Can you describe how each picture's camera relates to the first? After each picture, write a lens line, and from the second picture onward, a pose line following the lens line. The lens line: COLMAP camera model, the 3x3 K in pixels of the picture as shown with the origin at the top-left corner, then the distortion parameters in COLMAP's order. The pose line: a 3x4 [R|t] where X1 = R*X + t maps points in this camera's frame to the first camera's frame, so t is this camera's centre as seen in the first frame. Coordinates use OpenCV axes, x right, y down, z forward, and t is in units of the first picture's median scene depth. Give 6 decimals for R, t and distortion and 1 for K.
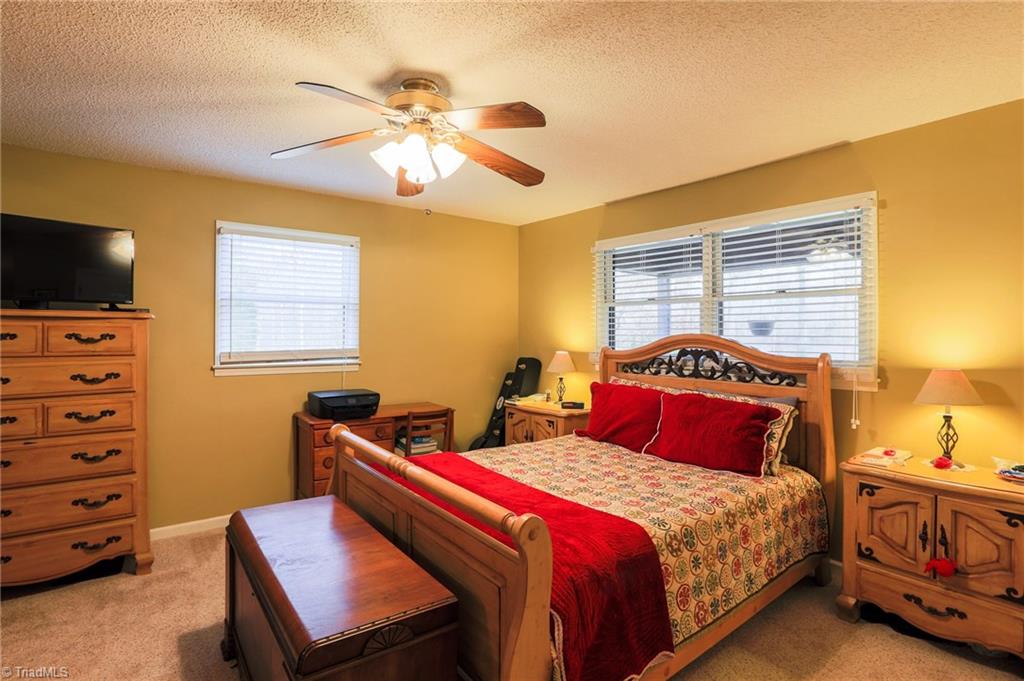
lens RADIAL K [[515.6, 0, 506.7], [0, 515.6, 324.4], [0, 0, 1]] dist [-0.058438, 0.030668]
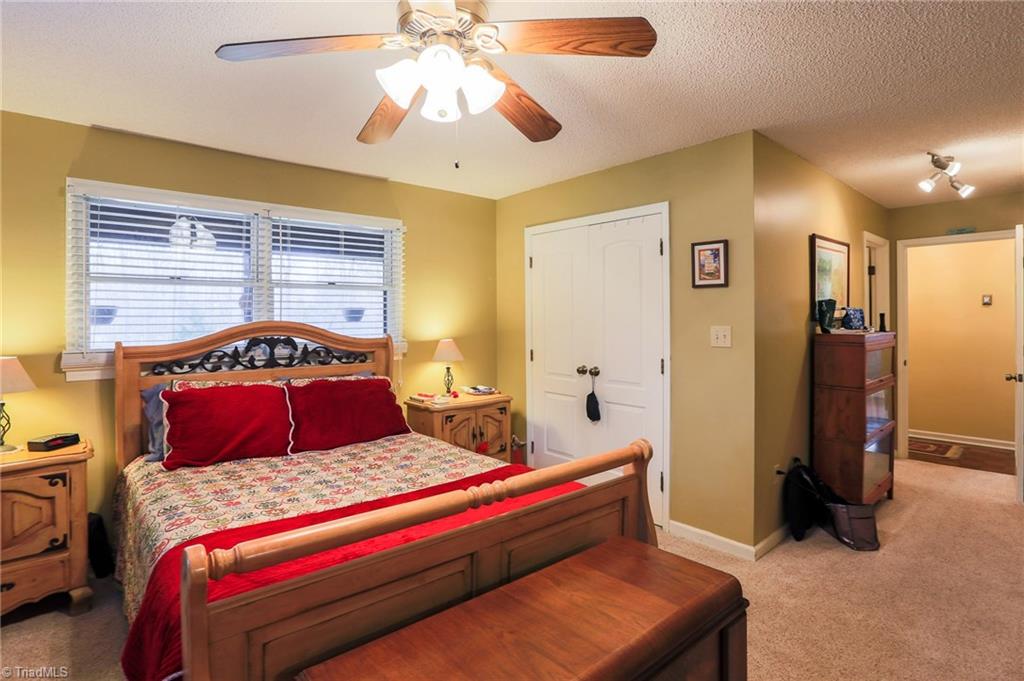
lens RADIAL K [[515.6, 0, 506.7], [0, 515.6, 324.4], [0, 0, 1]] dist [-0.058438, 0.030668]
pose [[-0.066184, -0.009756, 0.997760, -0.604013], [-0.004525, 0.999945, 0.009478, 0.013984], [-0.997797, -0.003887, -0.066225, 0.640166]]
